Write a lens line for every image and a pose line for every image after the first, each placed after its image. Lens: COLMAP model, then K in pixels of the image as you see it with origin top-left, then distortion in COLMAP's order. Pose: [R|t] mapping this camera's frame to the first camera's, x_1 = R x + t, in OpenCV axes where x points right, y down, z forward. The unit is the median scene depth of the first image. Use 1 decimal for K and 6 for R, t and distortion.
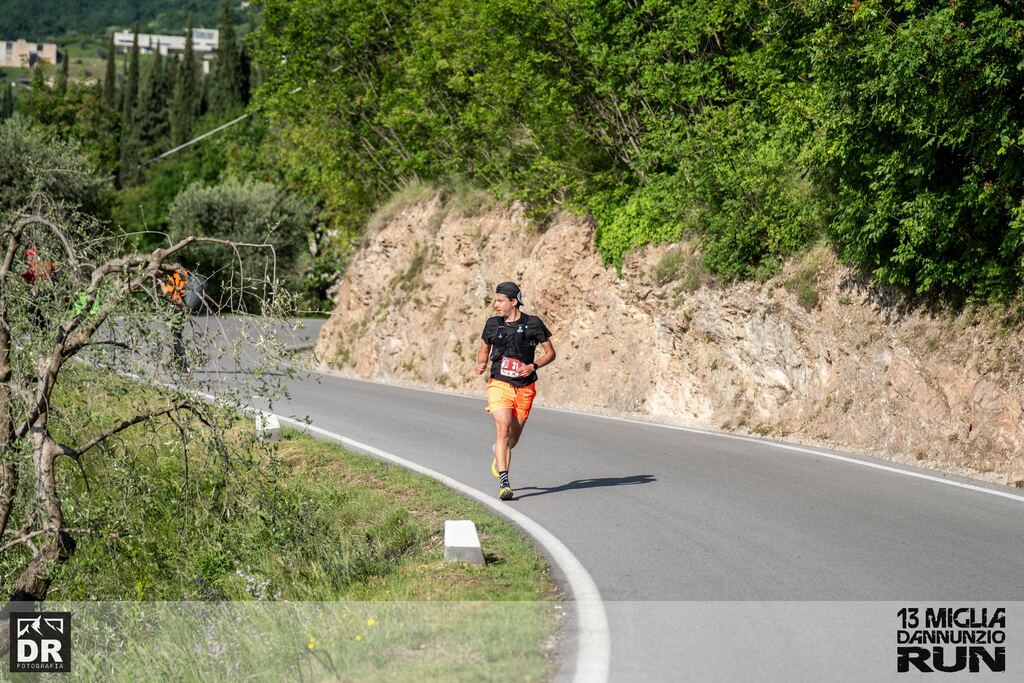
lens RADIAL K [[2959.7, 0, 511.3], [0, 2959.7, 341.4], [0, 0, 1]] dist [0.101483, 0.000000]
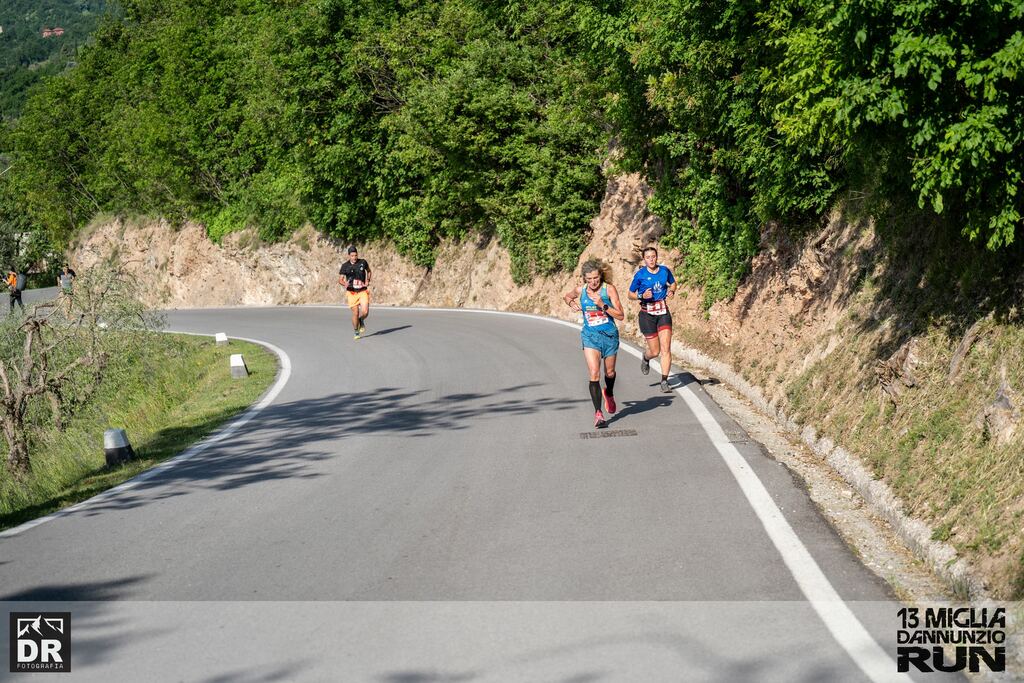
lens RADIAL K [[2072.2, 0, 511.8], [0, 2072.2, 341.2], [0, 0, 1]] dist [-0.116598, 0.000000]
pose [[0.969733, -0.144216, 0.197028, -0.079827], [0.136840, 0.989299, 0.050628, -0.000614], [-0.202221, -0.022135, 0.979090, -0.688274]]
